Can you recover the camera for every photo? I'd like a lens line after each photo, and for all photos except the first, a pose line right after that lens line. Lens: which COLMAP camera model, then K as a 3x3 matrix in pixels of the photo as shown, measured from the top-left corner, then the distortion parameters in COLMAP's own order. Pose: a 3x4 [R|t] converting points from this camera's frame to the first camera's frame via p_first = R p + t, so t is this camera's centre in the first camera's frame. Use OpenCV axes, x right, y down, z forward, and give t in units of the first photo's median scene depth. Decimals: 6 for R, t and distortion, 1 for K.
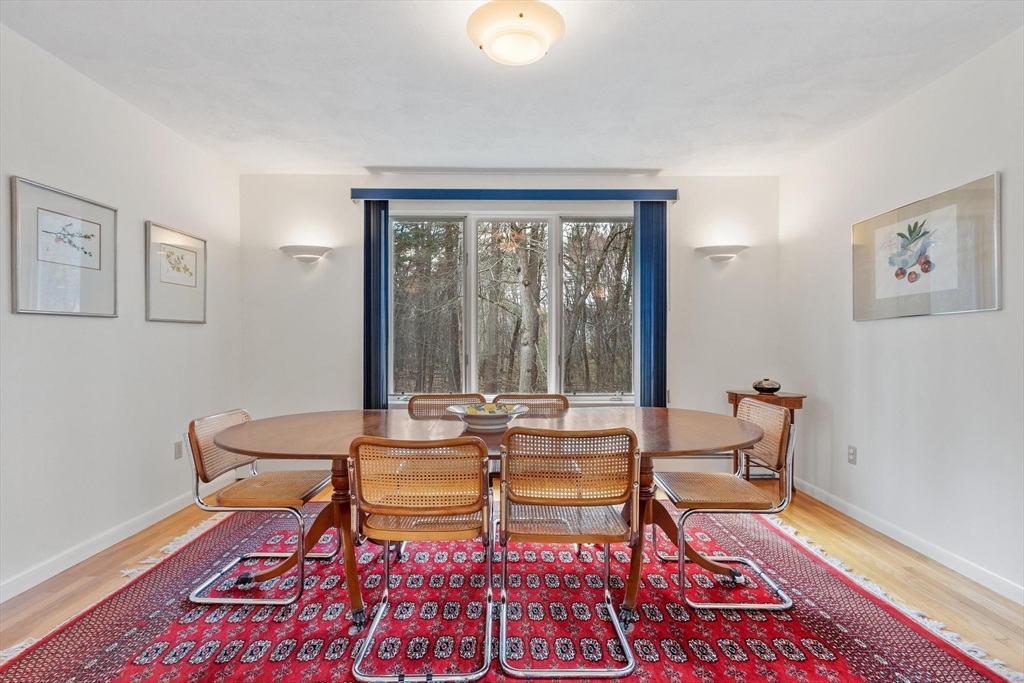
lens RADIAL K [[486.4, 0, 511.6], [0, 486.4, 339.6], [0, 0, 1]] dist [-0.001989, 0.000121]
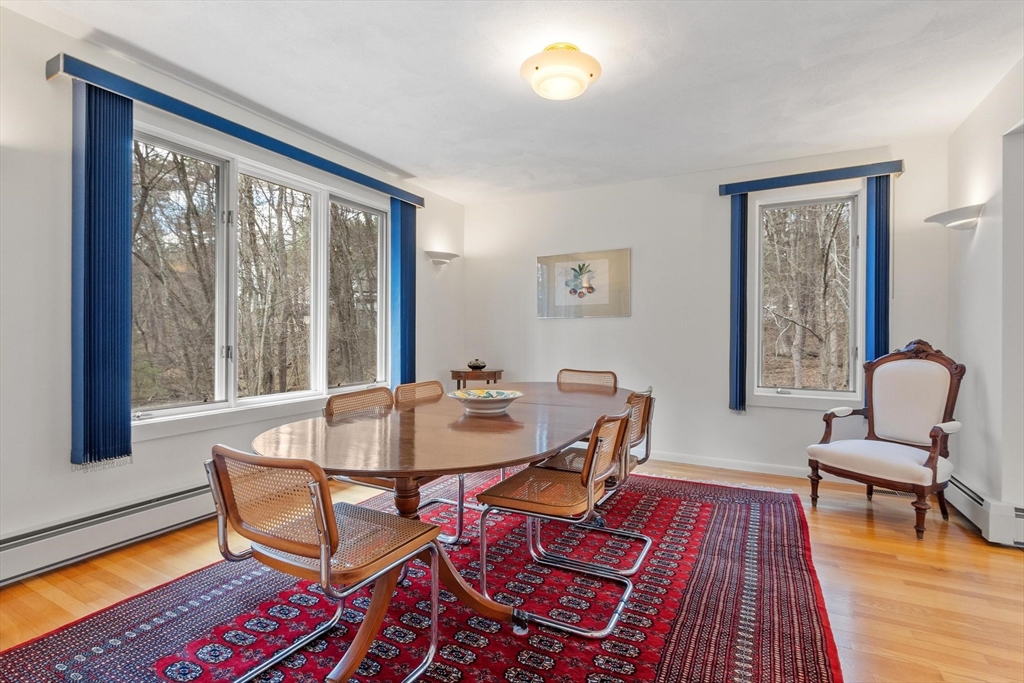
lens RADIAL K [[486.4, 0, 511.0], [0, 486.4, 338.7], [0, 0, 1]] dist [-0.001989, 0.000121]
pose [[0.470432, -0.011500, 0.882361, -0.617682], [-0.010112, 0.999779, 0.018422, -0.000930], [-0.882378, -0.017589, 0.470212, 0.298432]]
